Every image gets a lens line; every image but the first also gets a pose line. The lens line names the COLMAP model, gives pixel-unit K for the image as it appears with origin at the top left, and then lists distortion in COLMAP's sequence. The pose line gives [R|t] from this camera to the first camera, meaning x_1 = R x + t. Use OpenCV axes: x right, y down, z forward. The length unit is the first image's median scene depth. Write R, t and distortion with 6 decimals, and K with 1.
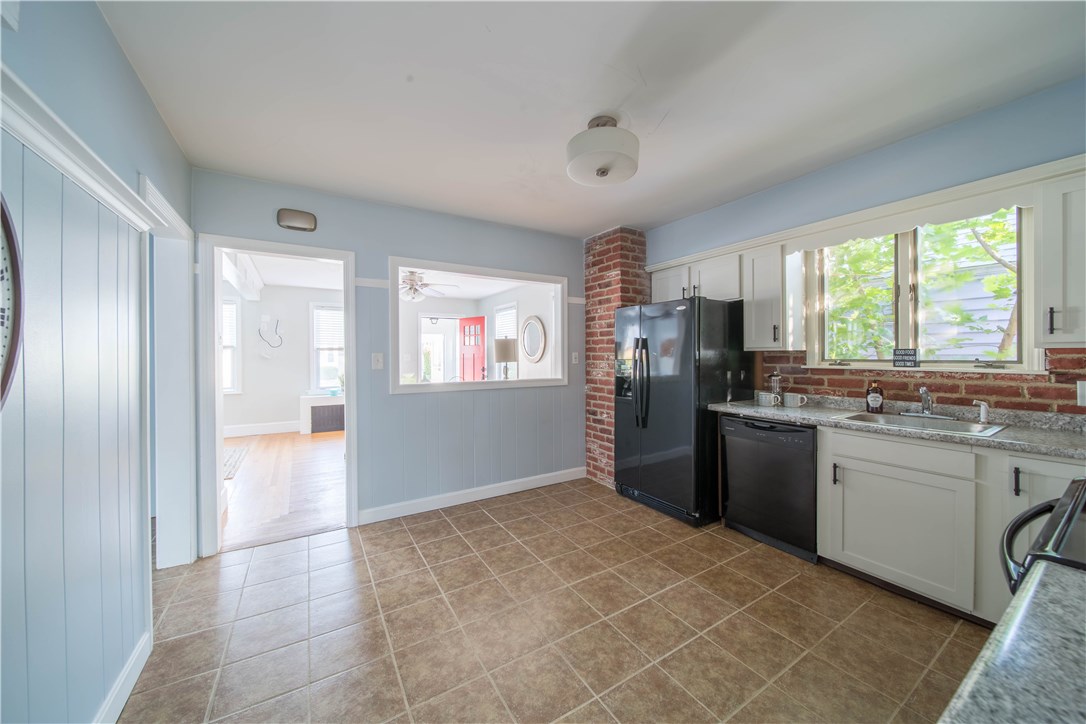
lens RADIAL K [[384.1, 0, 538.4], [0, 384.1, 357.8], [0, 0, 1]] dist [-0.004226, -0.001558]
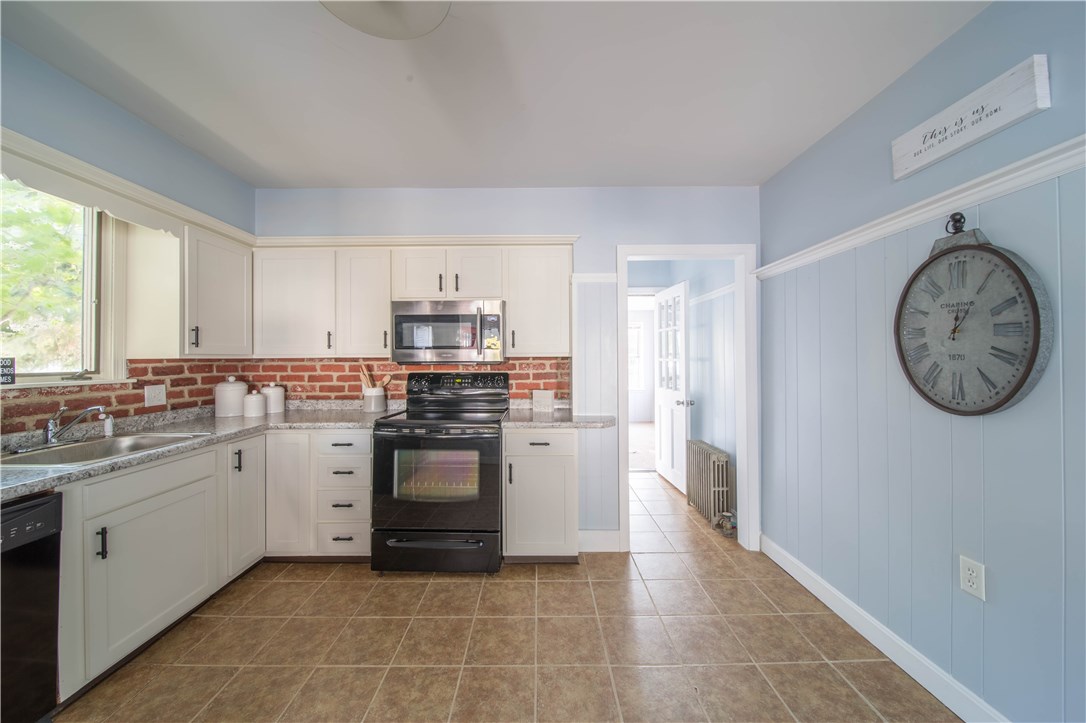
lens RADIAL K [[384.1, 0, 538.4], [0, 384.1, 356.2], [0, 0, 1]] dist [-0.004226, -0.001558]
pose [[-0.854768, 0.014068, 0.518819, -0.189021], [0.015657, 0.999877, -0.001316, -0.009019], [-0.518773, 0.006998, -0.854883, 0.991432]]
